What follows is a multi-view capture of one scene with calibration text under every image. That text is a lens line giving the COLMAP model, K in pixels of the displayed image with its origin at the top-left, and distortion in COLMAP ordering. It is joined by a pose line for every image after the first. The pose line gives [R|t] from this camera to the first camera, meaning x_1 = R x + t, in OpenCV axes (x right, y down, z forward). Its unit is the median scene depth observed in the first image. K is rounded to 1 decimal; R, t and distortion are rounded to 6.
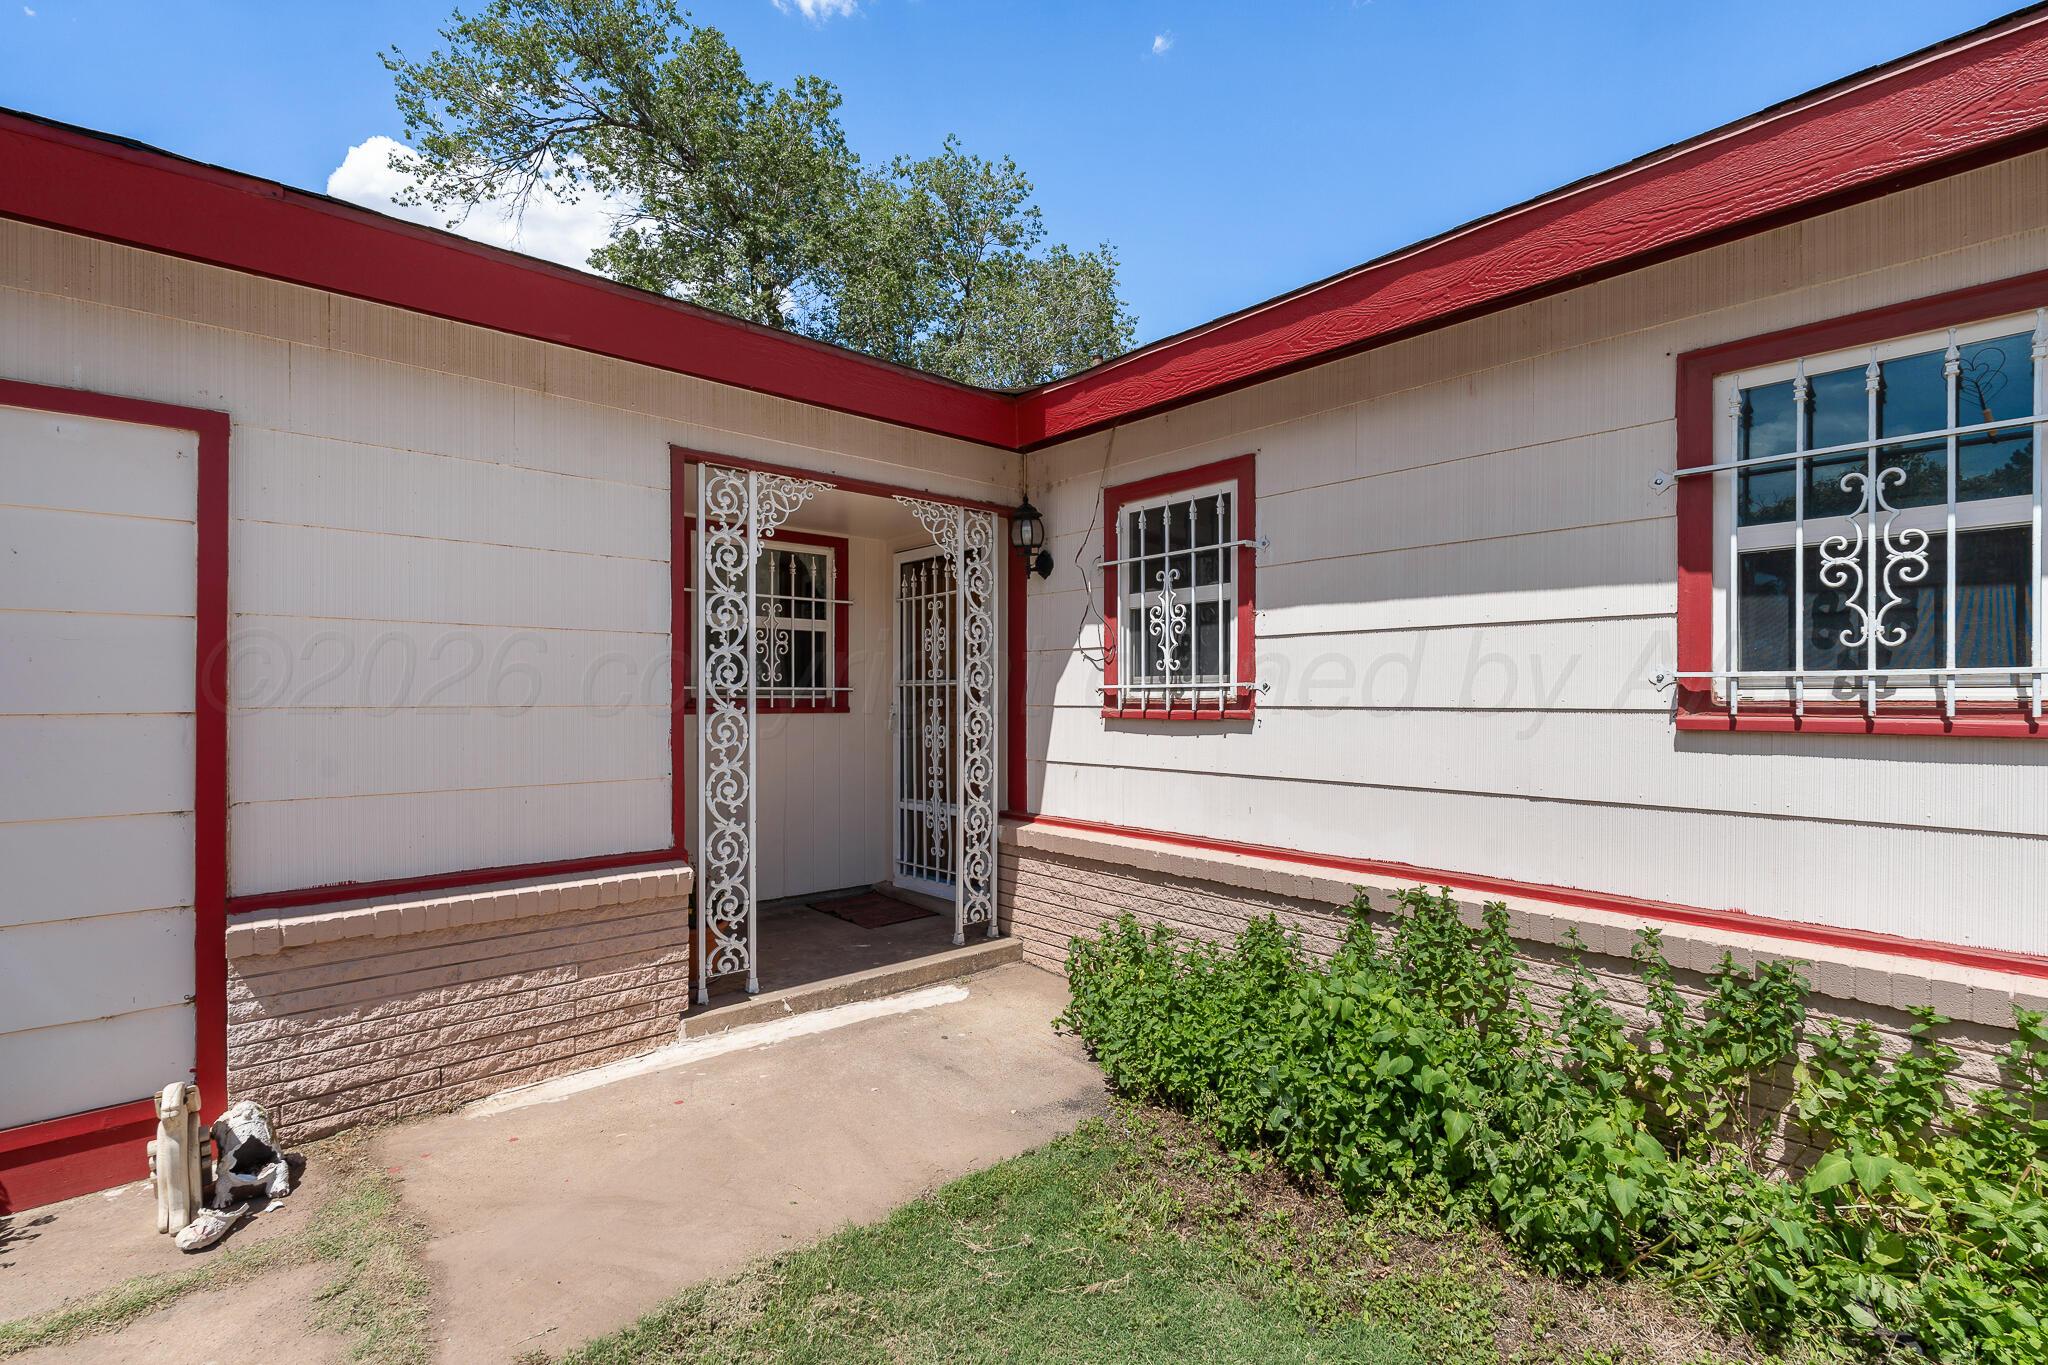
lens RADIAL K [[901.9, 0, 1028.7], [0, 901.9, 693.2], [0, 0, 1]] dist [-0.003319, -0.000086]
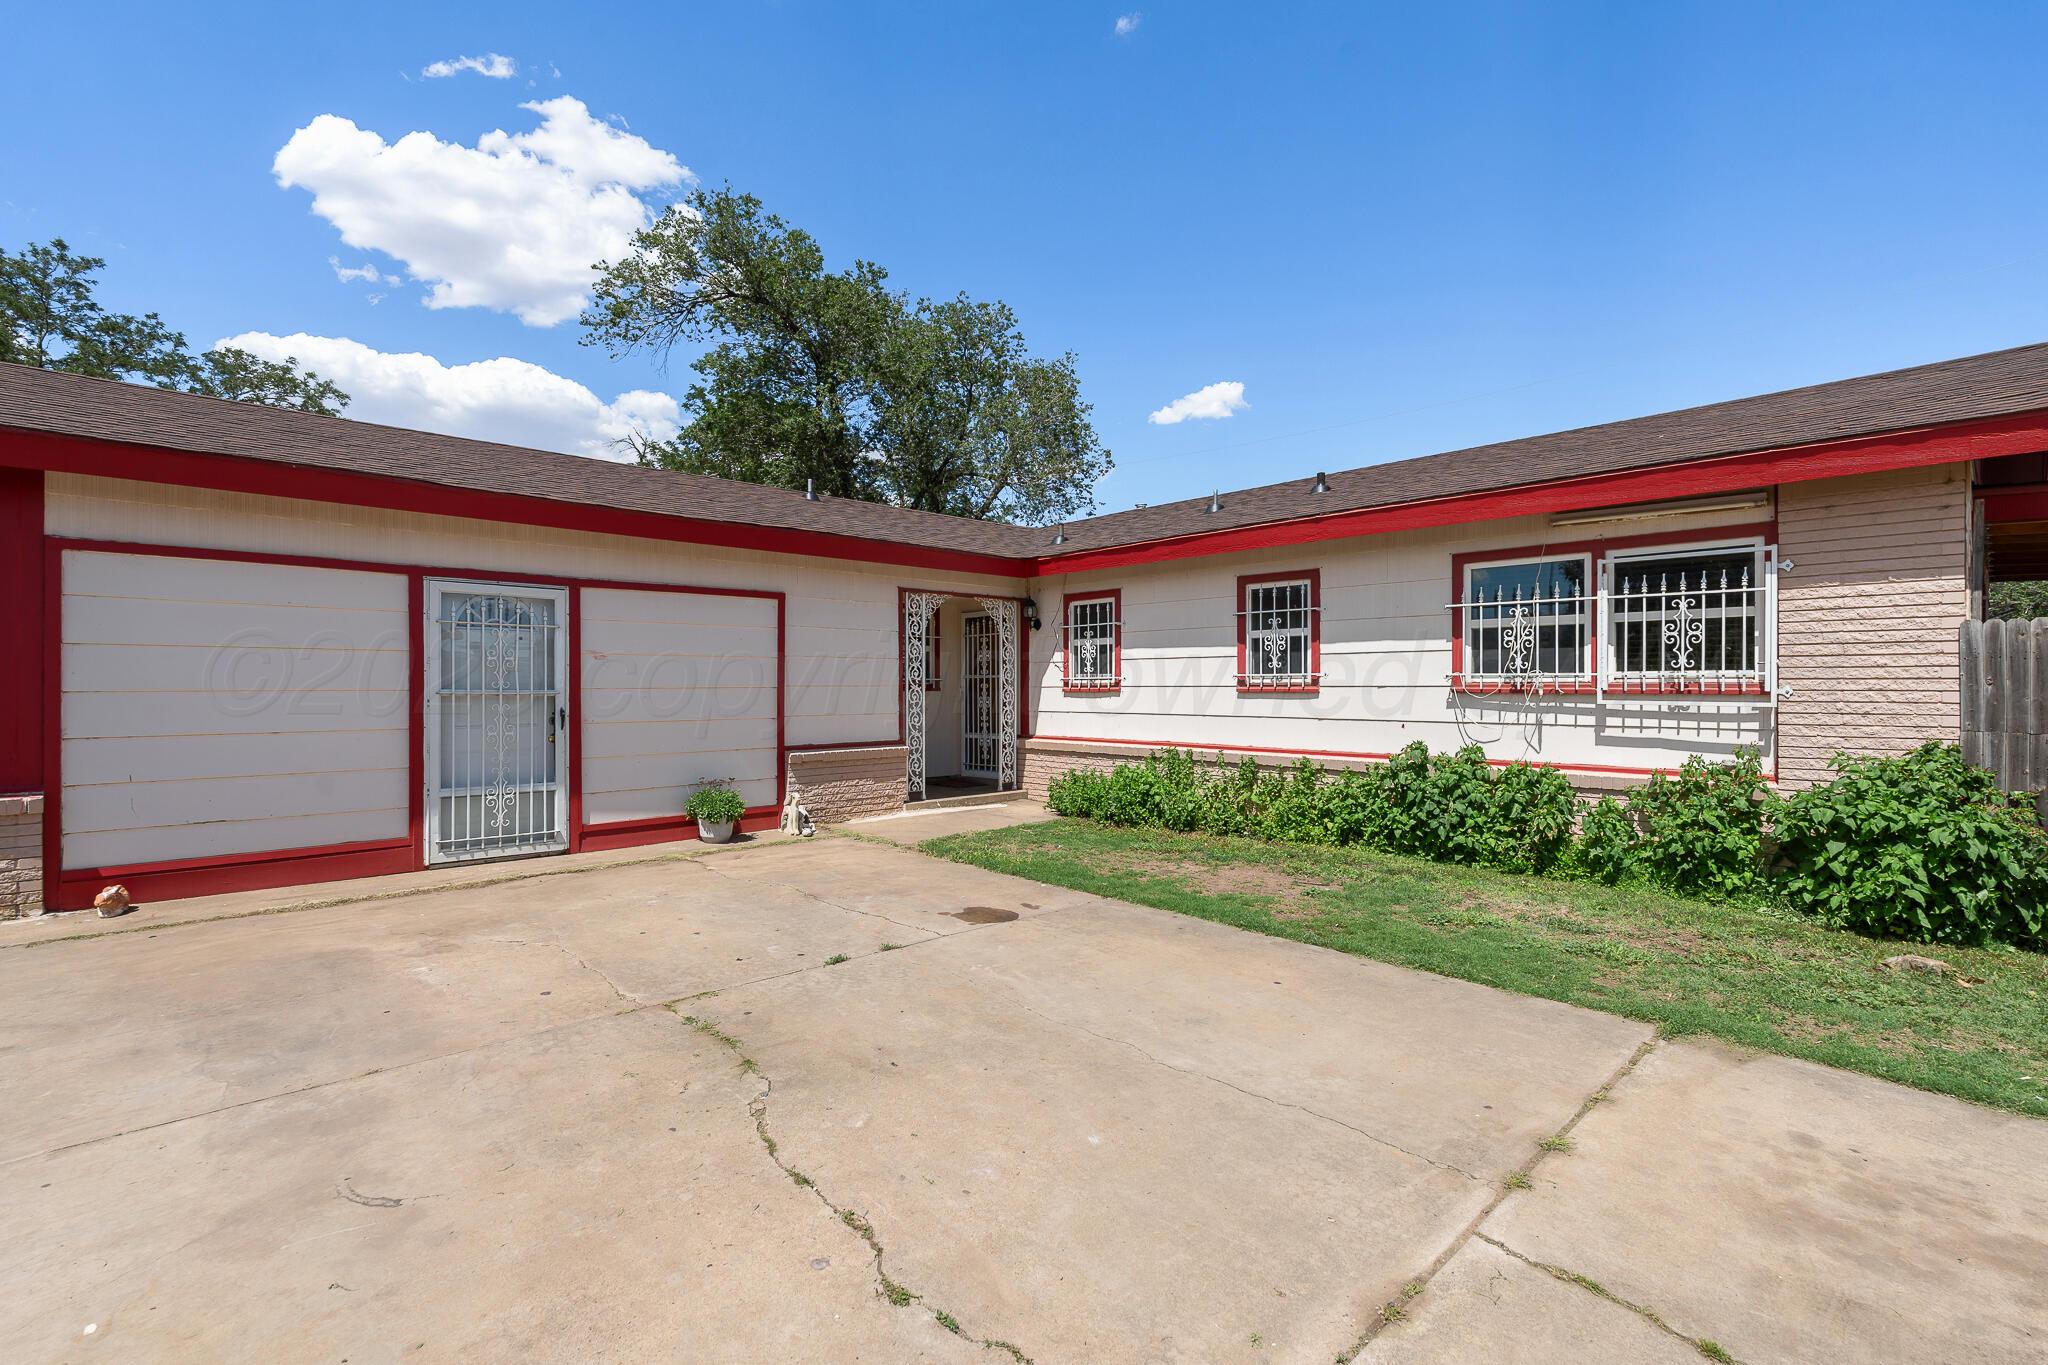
lens RADIAL K [[912.0, 0, 1018.1], [0, 912.0, 662.0], [0, 0, 1]] dist [-0.003147, 0.000263]
pose [[0.999756, -0.000495, 0.022076, -0.095461], [0.001004, 0.999733, -0.023065, 0.005191], [-0.022058, 0.023081, 0.999490, -1.513542]]
